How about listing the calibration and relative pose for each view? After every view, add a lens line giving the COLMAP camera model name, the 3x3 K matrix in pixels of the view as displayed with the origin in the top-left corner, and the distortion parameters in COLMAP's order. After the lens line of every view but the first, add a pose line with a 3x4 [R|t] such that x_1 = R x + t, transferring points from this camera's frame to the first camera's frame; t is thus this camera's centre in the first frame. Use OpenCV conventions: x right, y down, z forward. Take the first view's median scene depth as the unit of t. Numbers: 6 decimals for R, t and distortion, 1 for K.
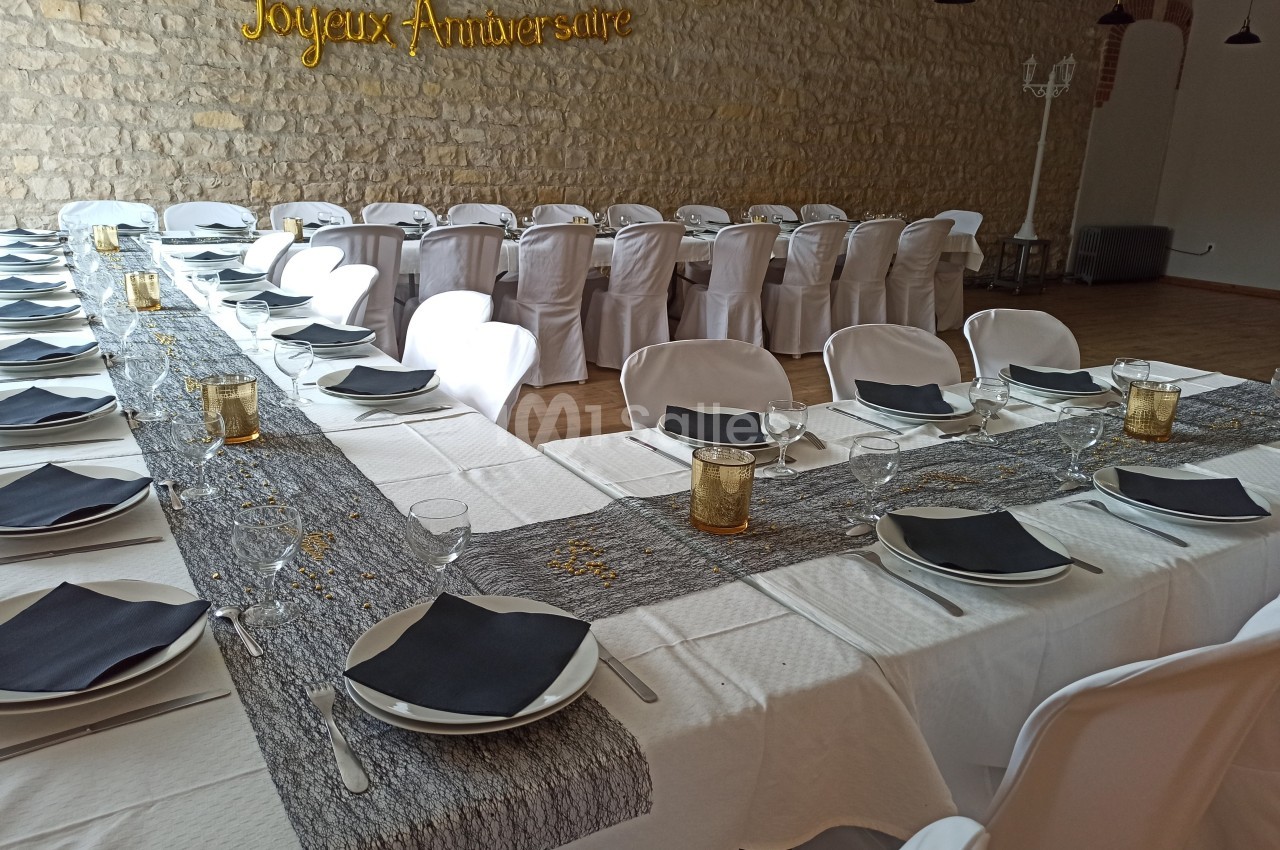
lens RADIAL K [[963.5, 0, 640.0], [0, 963.5, 425.0], [0, 0, 1]] dist [0.033482, 0.000712]
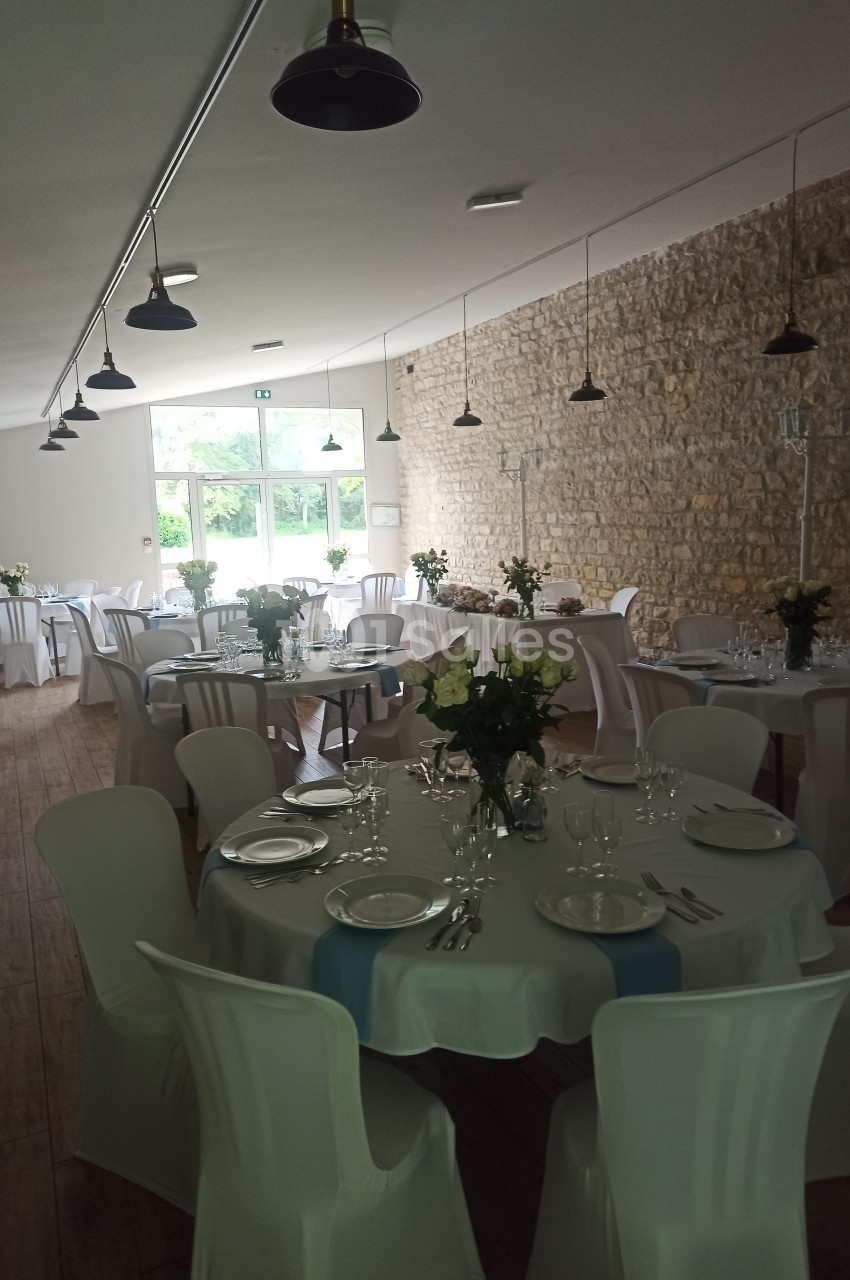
lens RADIAL K [[963.5, 0, 425.0], [0, 963.5, 640.0], [0, 0, 1]] dist [0.033482, 0.000712]
pose [[-0.137523, 0.102159, -0.985216, 1.141302], [-0.243132, 0.960754, 0.133561, -0.245044], [0.960195, 0.257905, -0.107288, 0.854948]]
